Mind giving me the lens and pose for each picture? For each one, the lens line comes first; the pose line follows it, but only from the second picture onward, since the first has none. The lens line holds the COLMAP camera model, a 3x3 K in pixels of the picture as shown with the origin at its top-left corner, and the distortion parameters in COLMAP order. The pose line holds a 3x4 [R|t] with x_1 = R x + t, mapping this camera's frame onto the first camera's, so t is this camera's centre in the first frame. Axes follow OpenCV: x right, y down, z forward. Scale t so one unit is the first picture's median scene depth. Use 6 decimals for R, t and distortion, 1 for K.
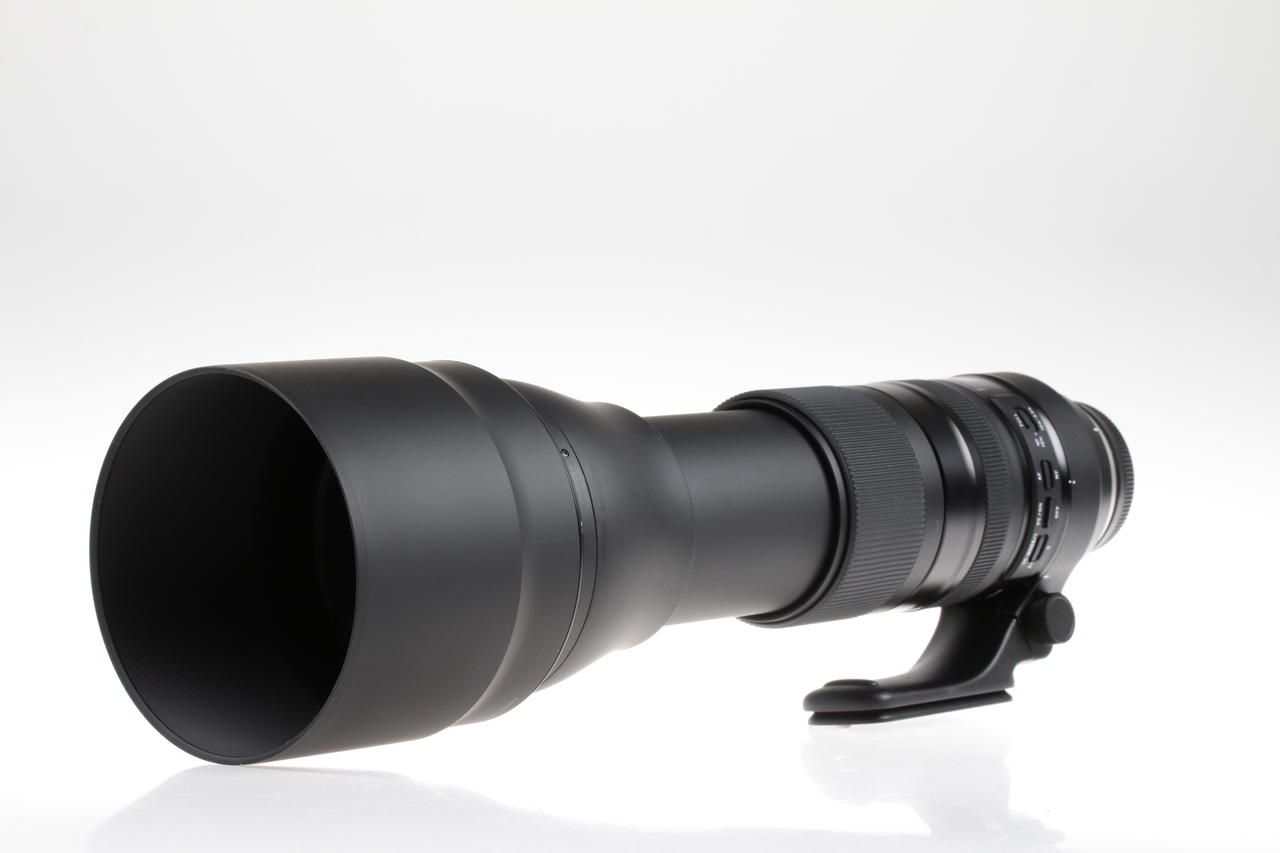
lens RADIAL K [[3880.9, 0, 640.0], [0, 3880.9, 426.5], [0, 0, 1]] dist [0.044400, 0.482504]
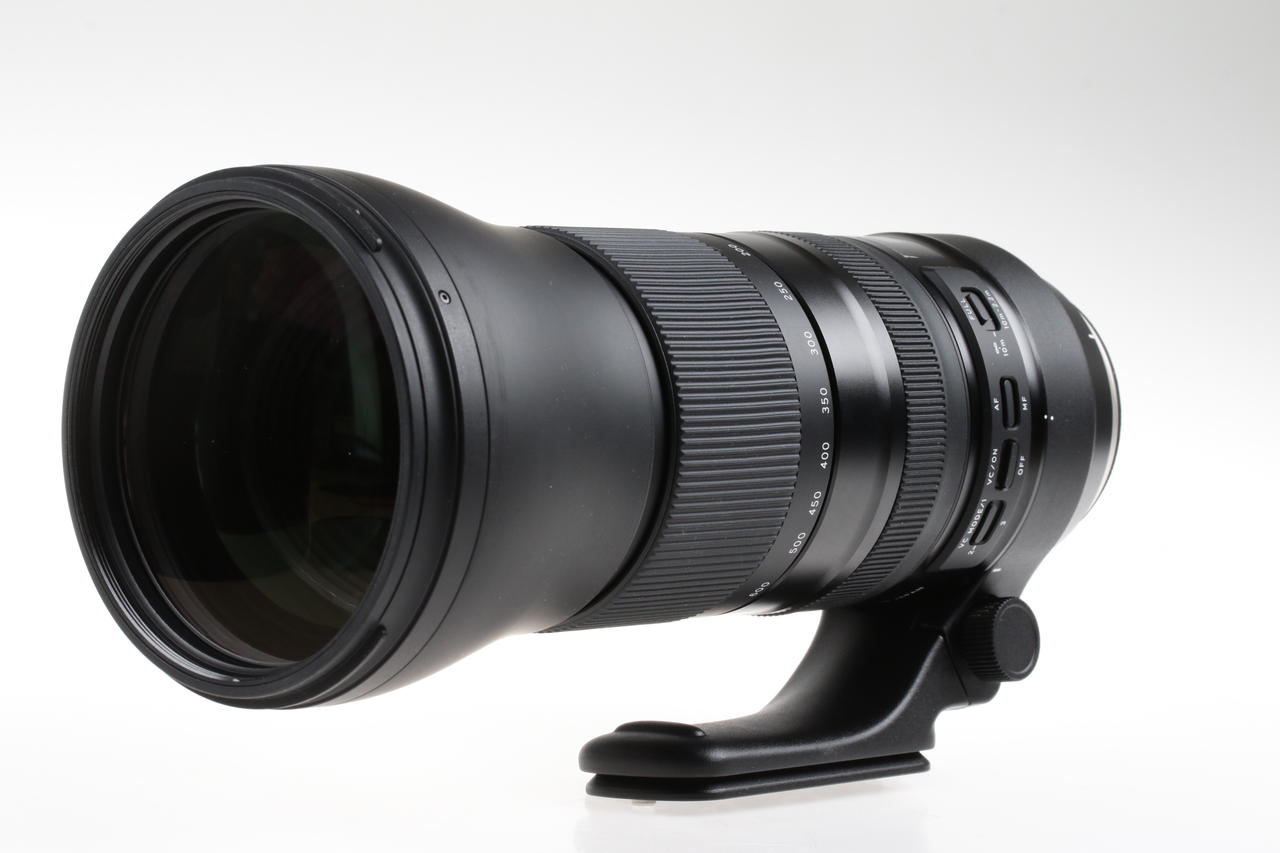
lens RADIAL K [[3880.9, 0, 640.0], [0, 3880.9, 426.5], [0, 0, 1]] dist [0.044400, 0.482504]
pose [[0.998137, 0.060372, 0.008813, 0.042293], [-0.060490, 0.998074, 0.013770, 0.011304], [-0.007964, -0.014278, 0.999866, 0.395204]]
